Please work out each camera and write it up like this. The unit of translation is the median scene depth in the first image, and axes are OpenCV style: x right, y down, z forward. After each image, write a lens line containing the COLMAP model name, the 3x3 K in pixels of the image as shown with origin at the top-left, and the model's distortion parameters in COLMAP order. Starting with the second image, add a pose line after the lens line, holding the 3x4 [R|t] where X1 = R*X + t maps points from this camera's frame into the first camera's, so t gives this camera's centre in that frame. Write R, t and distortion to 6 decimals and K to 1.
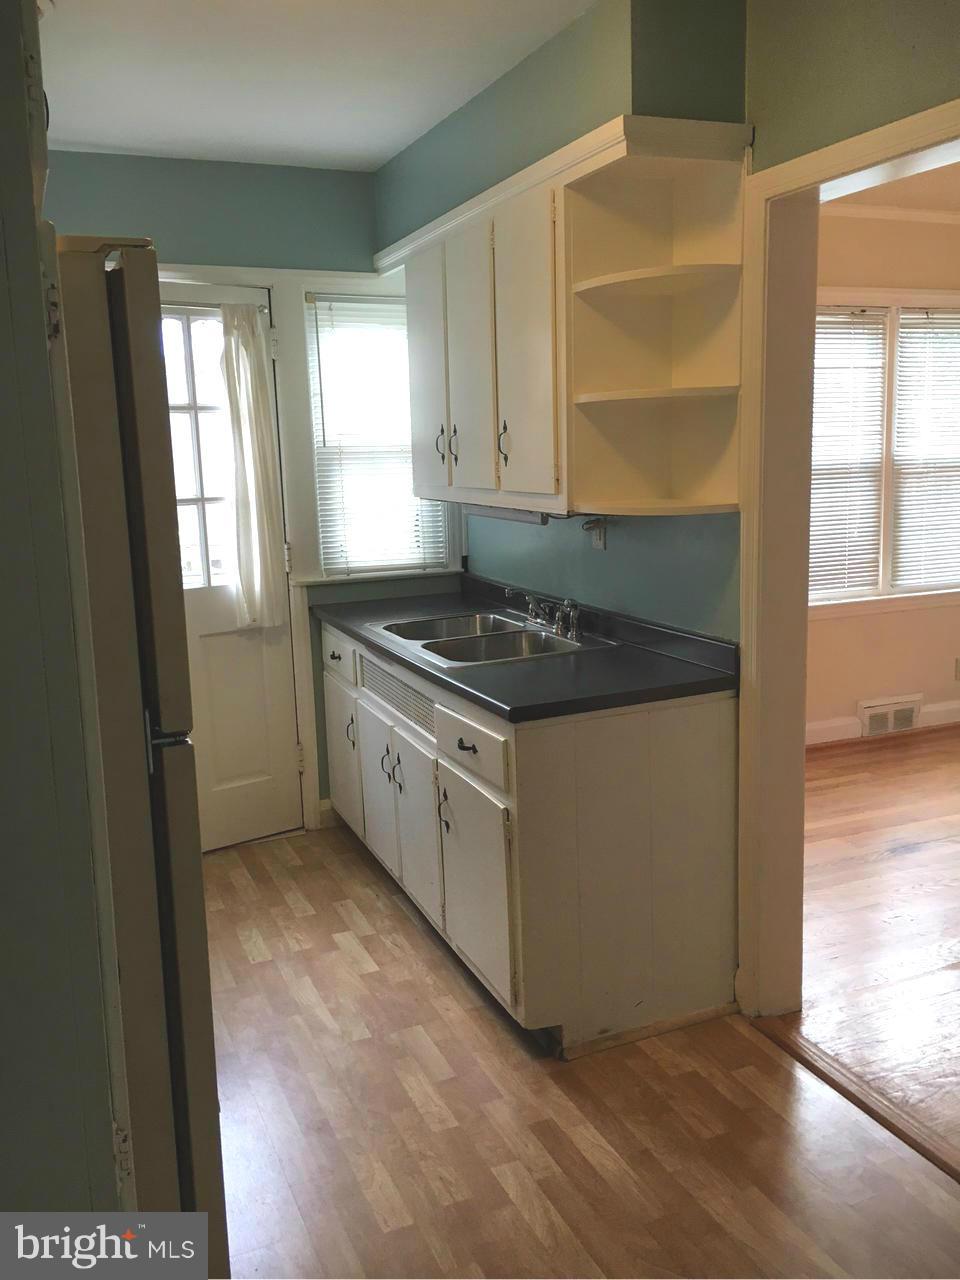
lens RADIAL K [[1093.0, 0, 478.2], [0, 1093.0, 639.2], [0, 0, 1]] dist [0.016912, -0.001828]
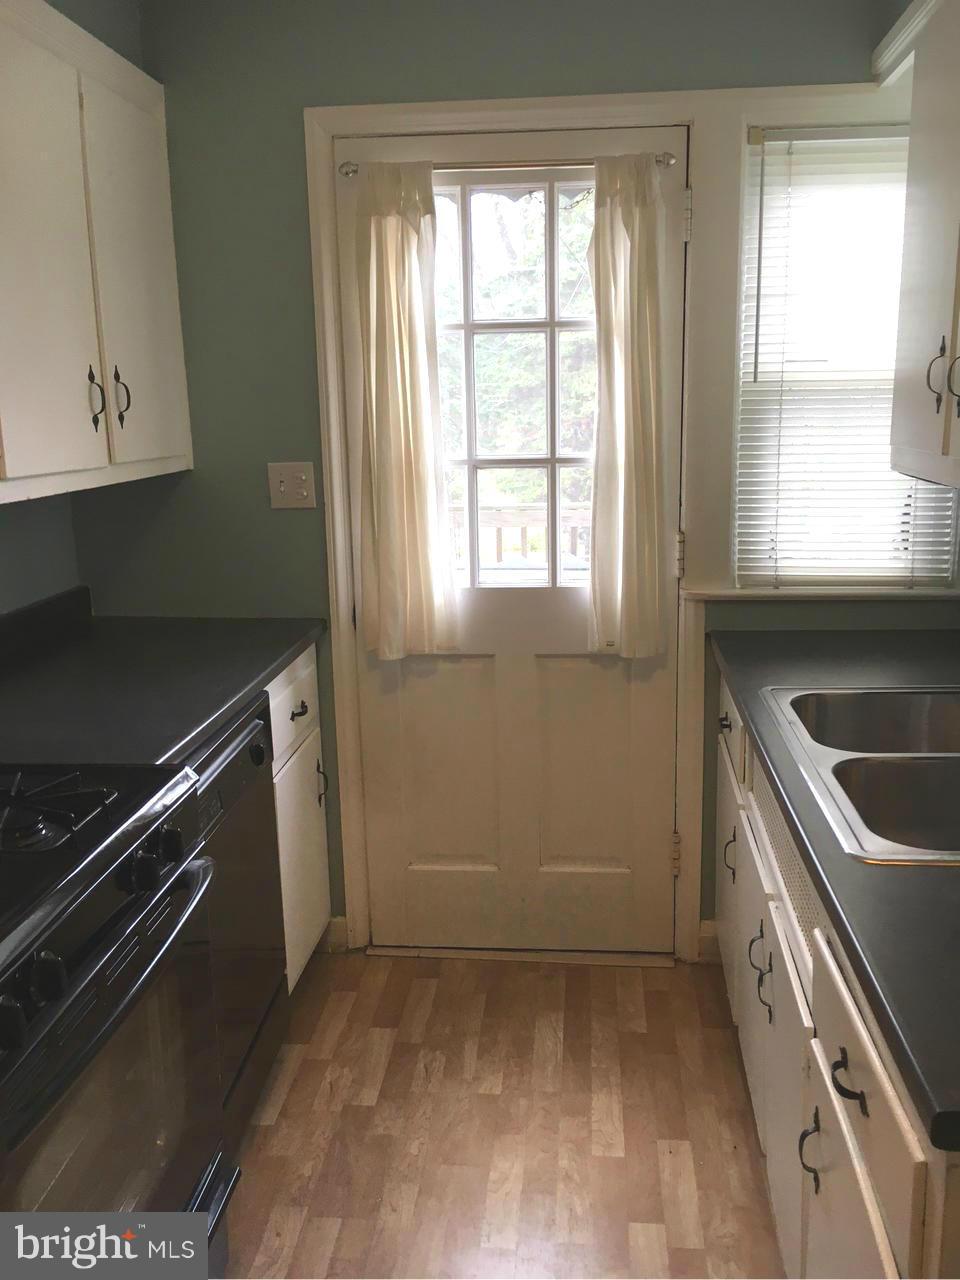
lens RADIAL K [[1093.0, 0, 485.7], [0, 1093.0, 635.6], [0, 0, 1]] dist [0.016912, -0.001828]
pose [[0.879844, 0.112377, -0.461786, 0.028637], [-0.090286, 0.993471, 0.069742, -0.062392], [0.466608, -0.019669, 0.884245, 0.376813]]
